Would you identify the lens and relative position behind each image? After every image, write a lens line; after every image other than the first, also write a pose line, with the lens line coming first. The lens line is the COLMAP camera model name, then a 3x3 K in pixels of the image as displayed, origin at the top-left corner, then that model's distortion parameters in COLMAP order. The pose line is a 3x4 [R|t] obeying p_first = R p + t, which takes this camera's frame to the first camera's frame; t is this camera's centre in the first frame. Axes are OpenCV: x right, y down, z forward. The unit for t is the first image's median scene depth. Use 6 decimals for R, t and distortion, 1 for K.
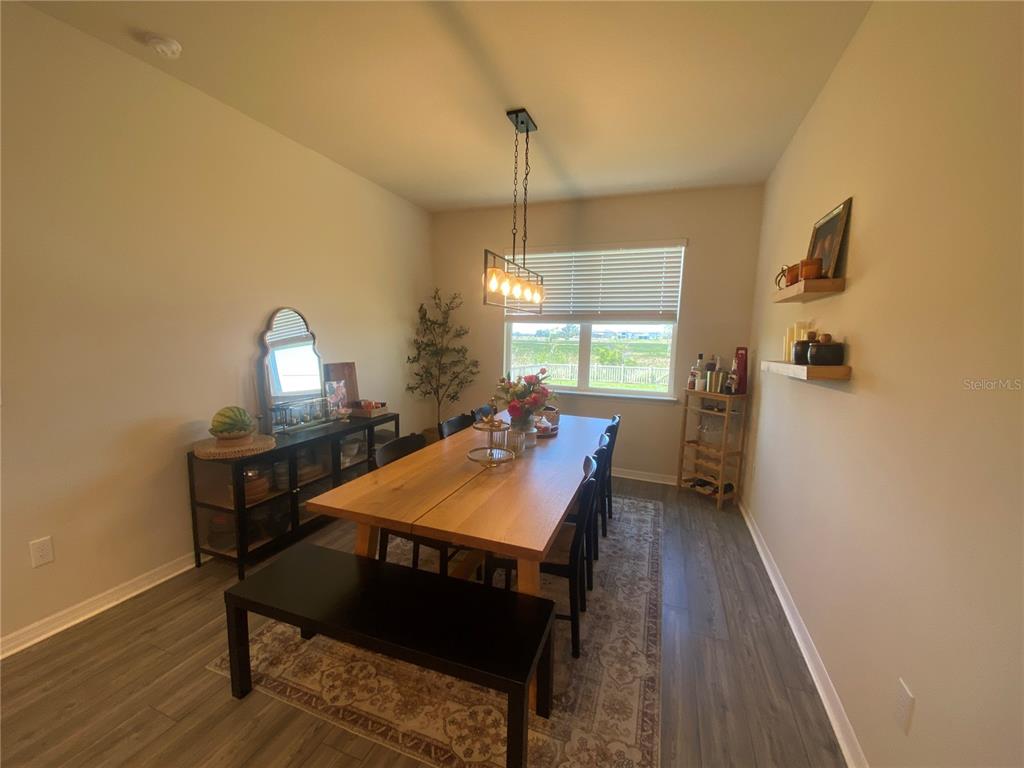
lens RADIAL K [[419.1, 0, 510.4], [0, 419.1, 386.4], [0, 0, 1]] dist [0.001086, -0.013427]
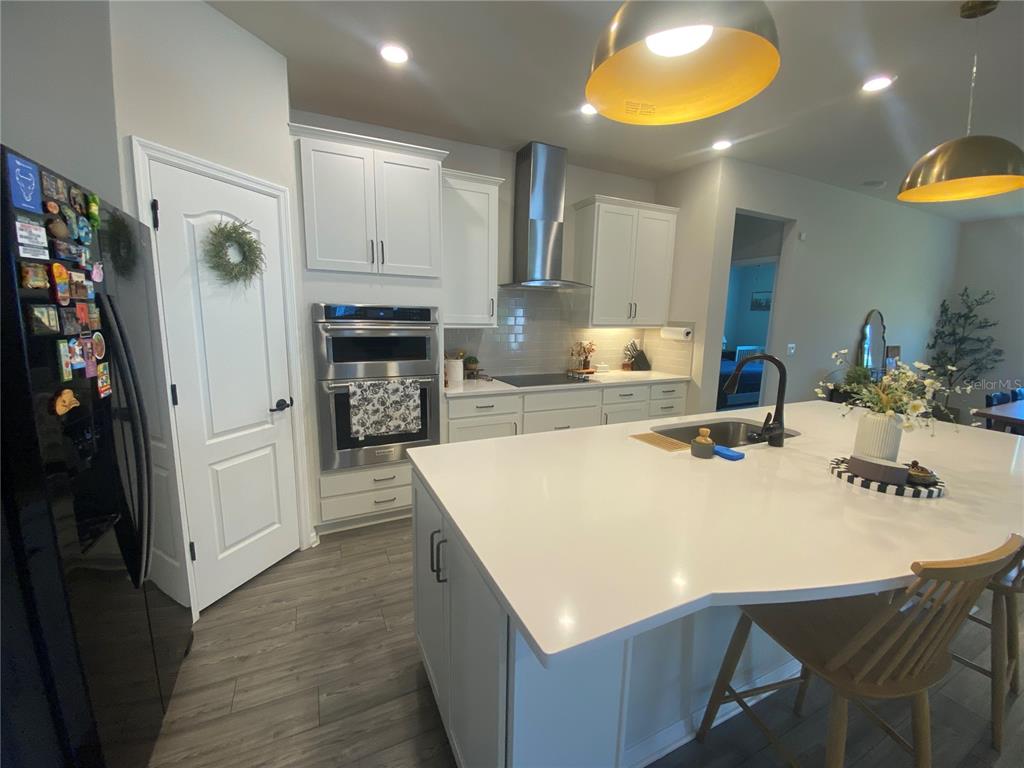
lens RADIAL K [[419.1, 0, 526.7], [0, 419.1, 382.0], [0, 0, 1]] dist [0.001086, -0.013427]
pose [[0.727921, 0.095386, -0.678994, -0.255036], [-0.078908, 0.995351, 0.055235, 0.064569], [0.681105, 0.013371, 0.732063, -0.667161]]
